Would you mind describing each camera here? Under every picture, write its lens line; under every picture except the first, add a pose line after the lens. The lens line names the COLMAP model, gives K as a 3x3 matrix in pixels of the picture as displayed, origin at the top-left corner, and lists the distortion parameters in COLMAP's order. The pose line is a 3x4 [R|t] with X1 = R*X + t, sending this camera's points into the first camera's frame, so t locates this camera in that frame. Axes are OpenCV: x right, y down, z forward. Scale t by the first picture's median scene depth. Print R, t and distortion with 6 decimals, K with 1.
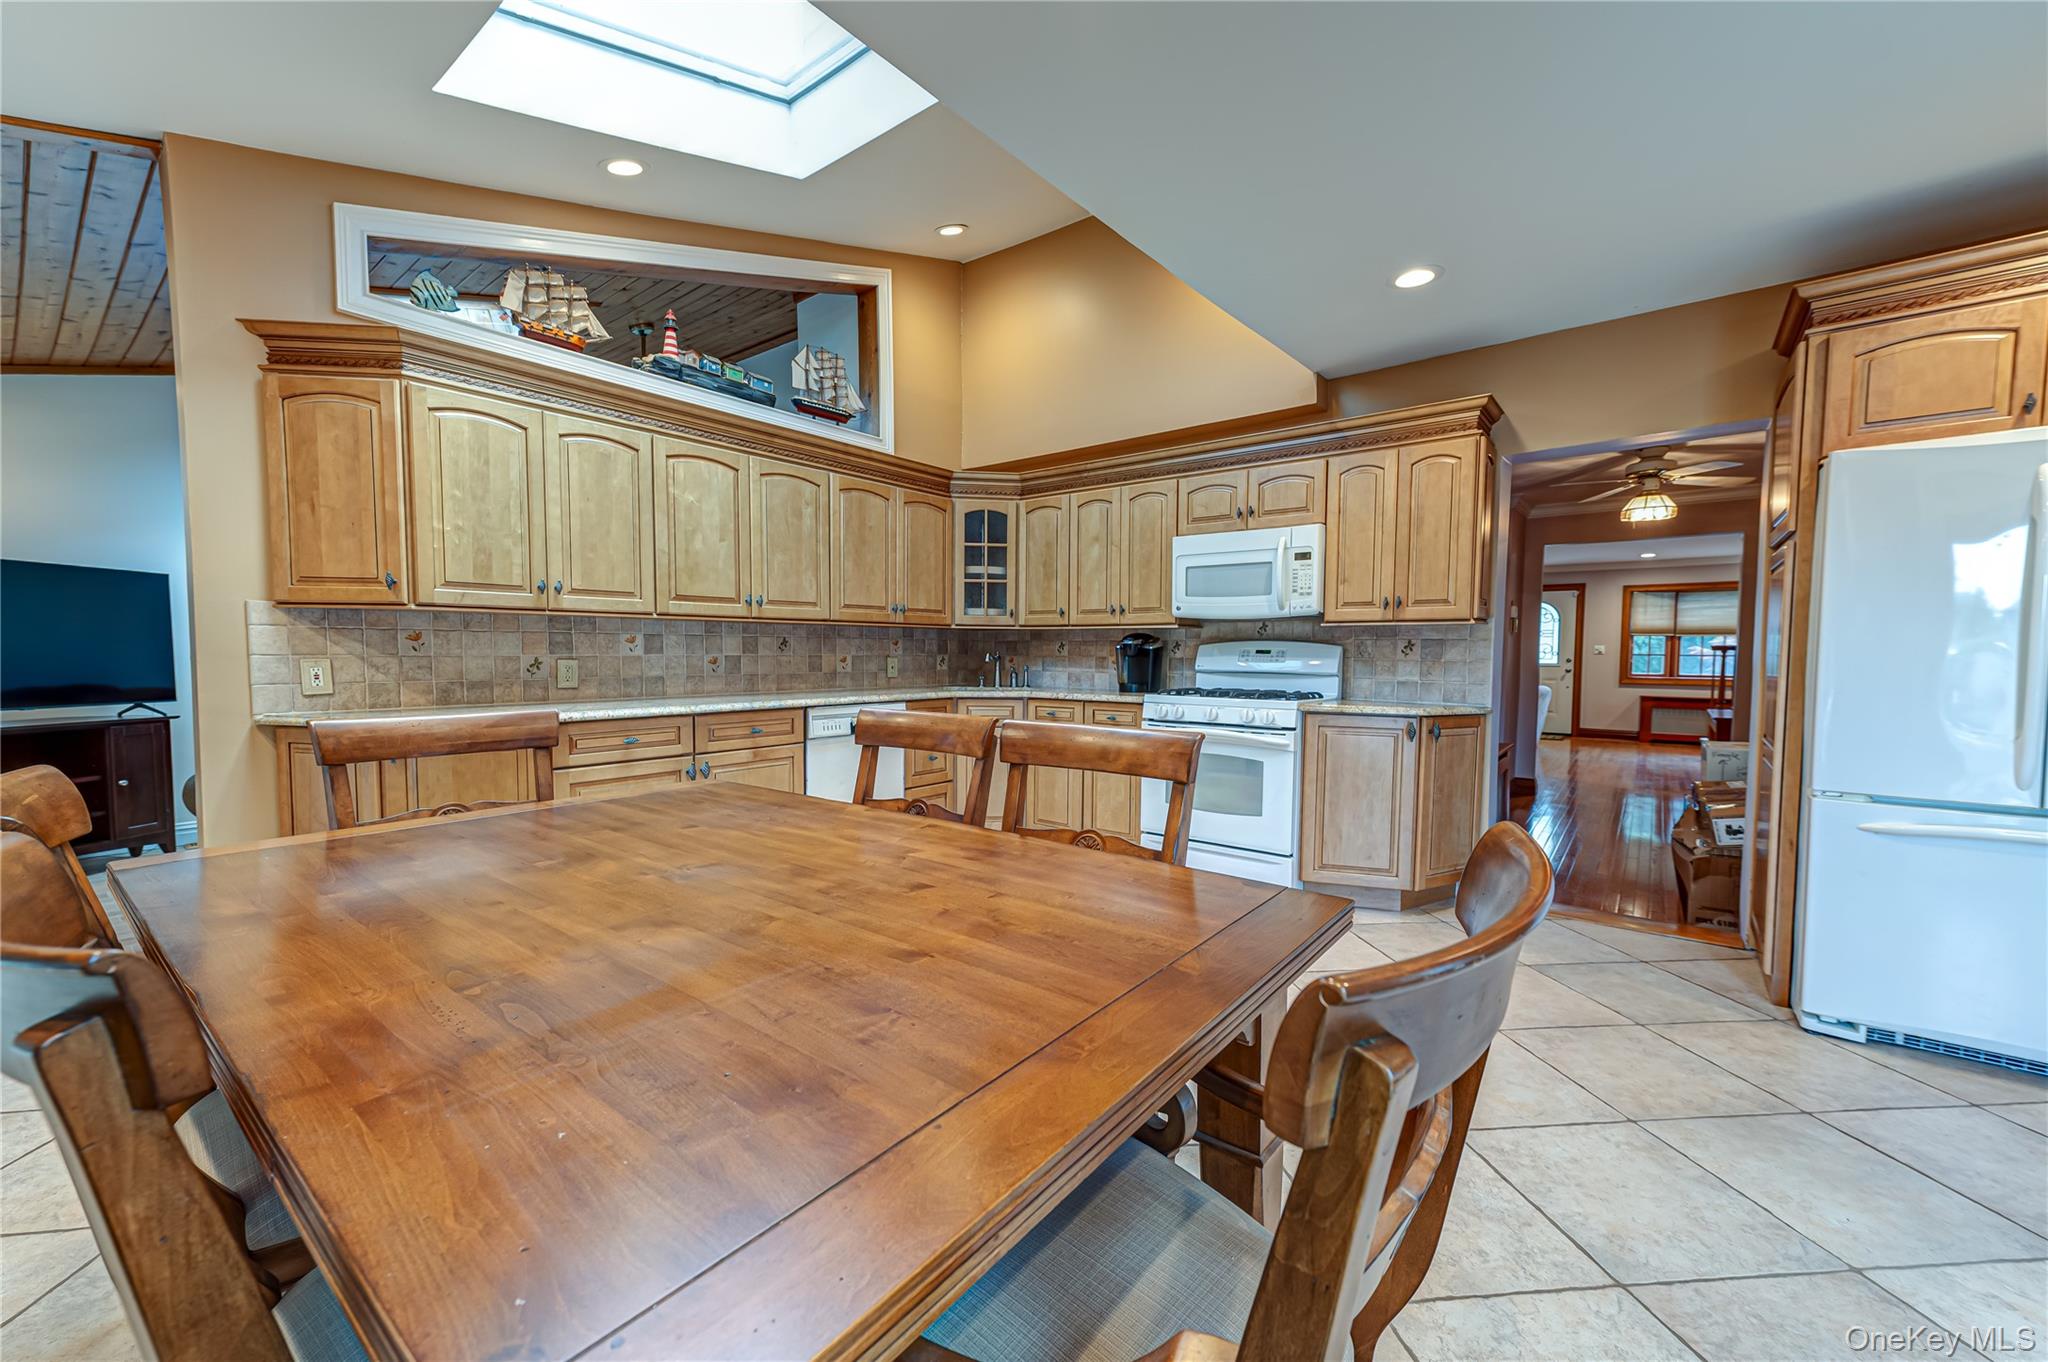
lens RADIAL K [[797.5, 0, 1019.6], [0, 797.5, 690.4], [0, 0, 1]] dist [0.011950, 0.000212]
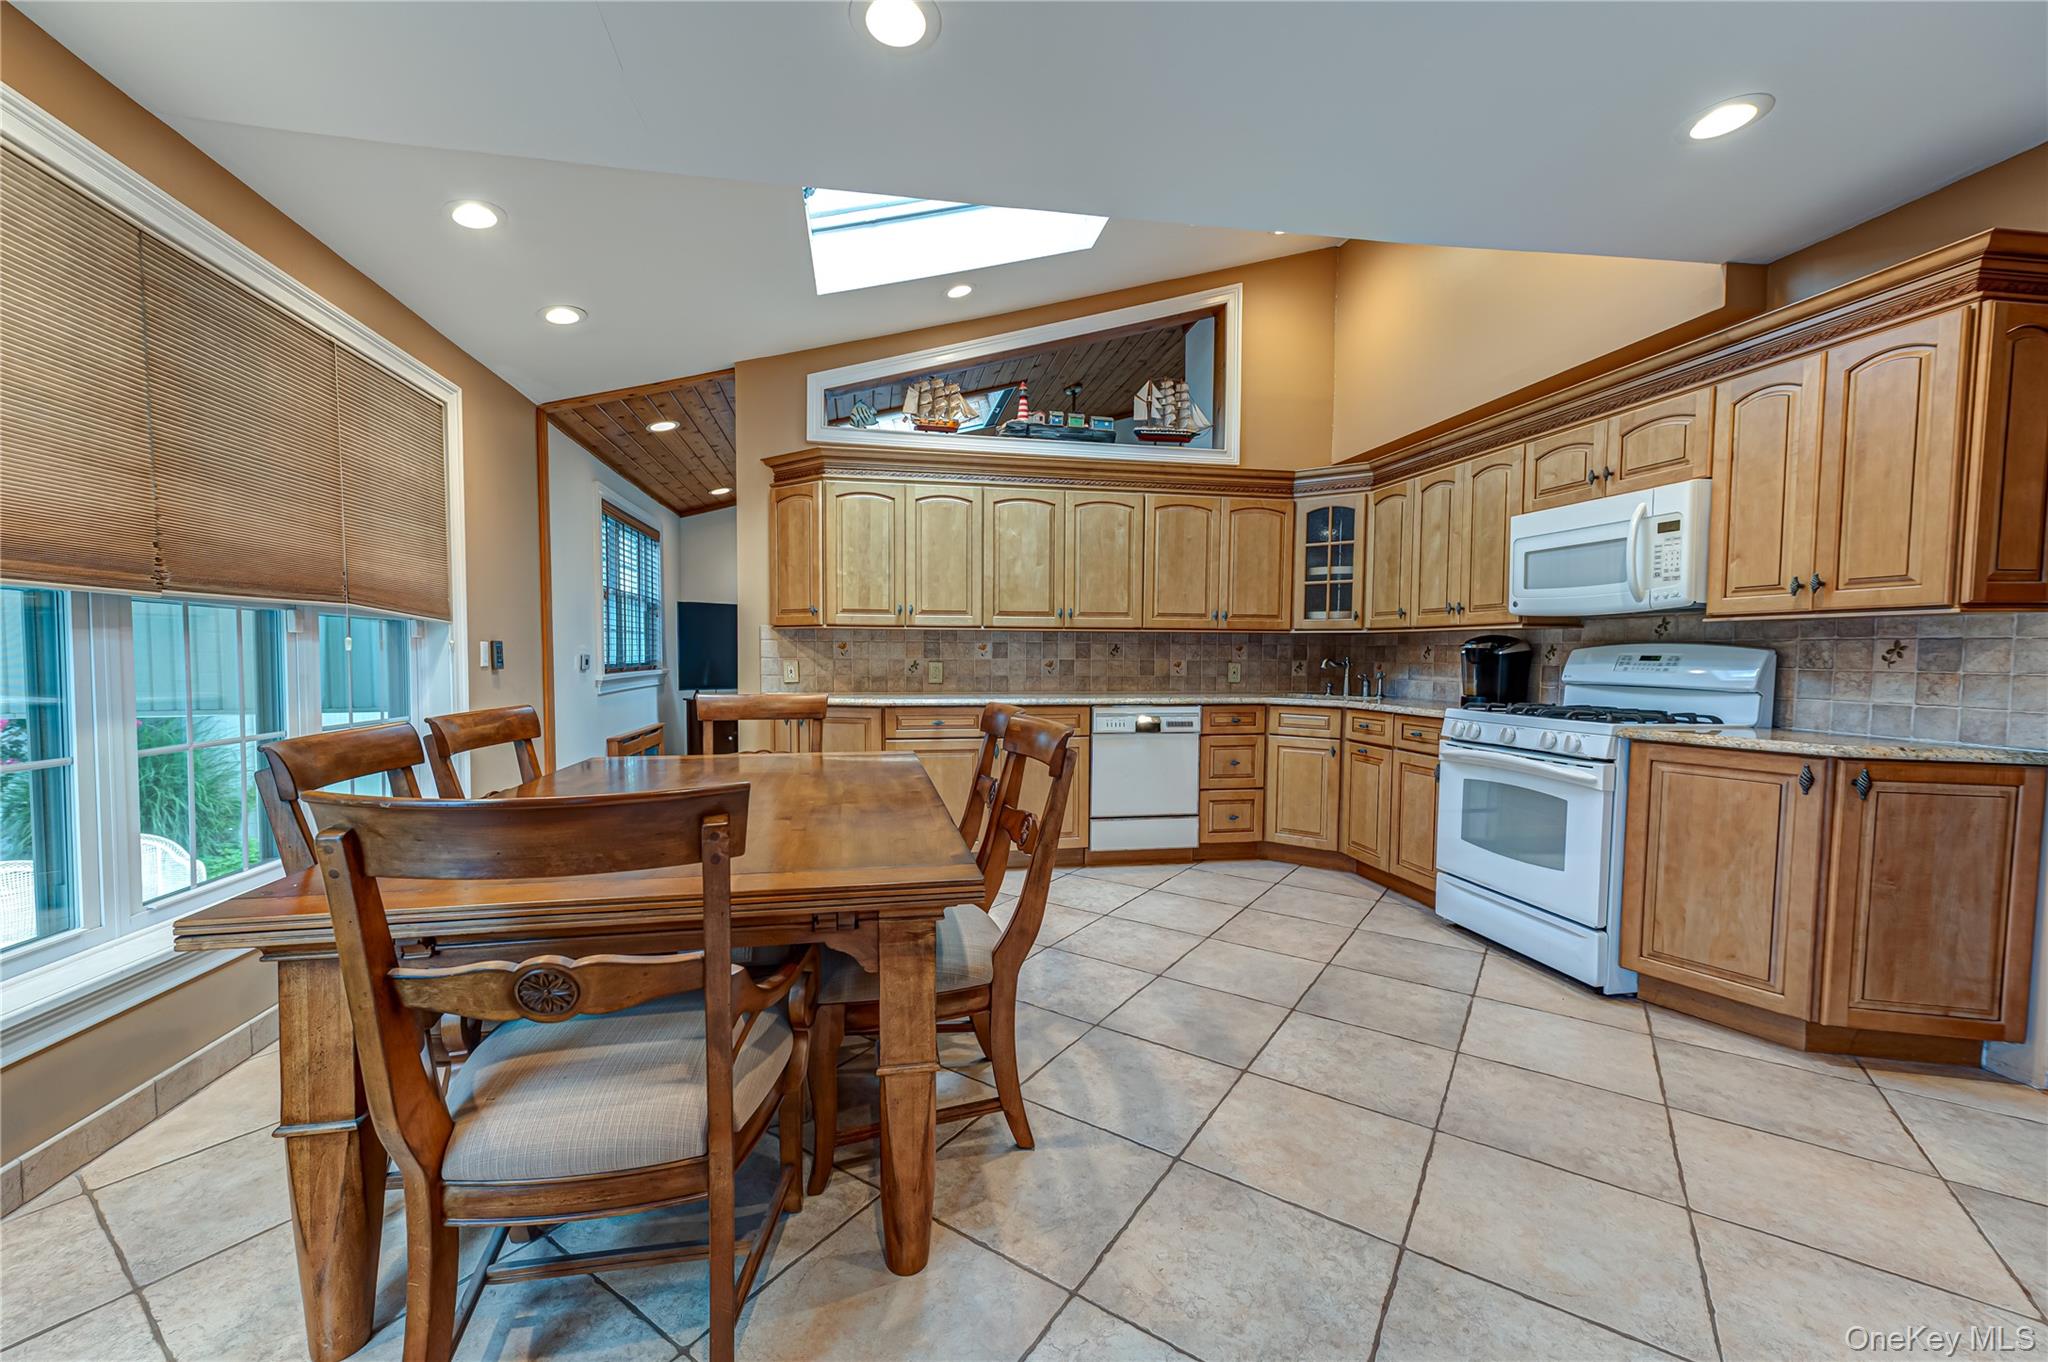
lens RADIAL K [[797.5, 0, 1018.5], [0, 797.5, 689.9], [0, 0, 1]] dist [0.011950, 0.000212]
pose [[0.759026, 0.029445, -0.650394, 0.386281], [-0.034919, 0.999380, 0.004492, -0.002367], [0.650123, 0.019301, 0.759584, 0.062248]]
